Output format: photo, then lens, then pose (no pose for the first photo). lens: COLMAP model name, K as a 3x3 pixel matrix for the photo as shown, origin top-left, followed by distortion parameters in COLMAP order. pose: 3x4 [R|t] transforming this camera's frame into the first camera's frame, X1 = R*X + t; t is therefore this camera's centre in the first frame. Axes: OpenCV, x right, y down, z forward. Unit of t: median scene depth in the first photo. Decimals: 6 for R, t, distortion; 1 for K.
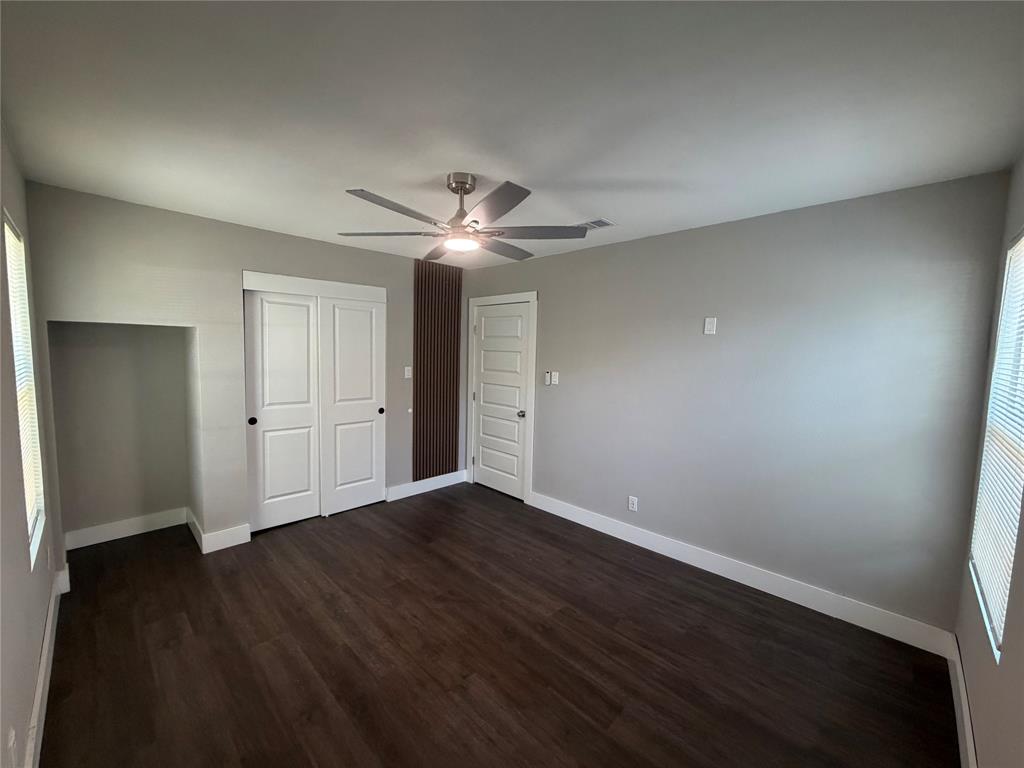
lens RADIAL K [[409.7, 0, 517.5], [0, 409.7, 388.1], [0, 0, 1]] dist [0.000048, -0.000150]
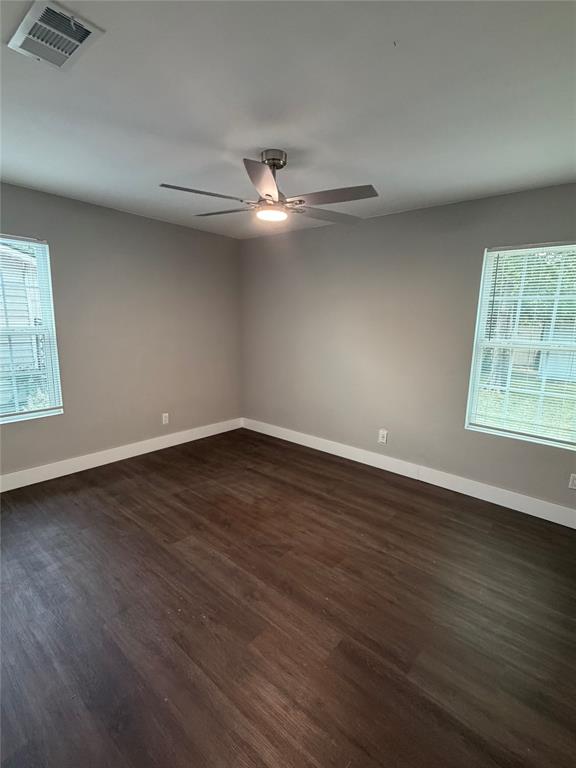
lens RADIAL K [[363.9, 0, 290.7], [0, 363.9, 381.9], [0, 0, 1]] dist [0.004103, 0.000618]
pose [[-0.997440, -0.037876, -0.060653, -0.136434], [-0.052396, 0.964335, 0.259446, -0.157357], [0.048663, 0.261960, -0.963851, 1.989315]]
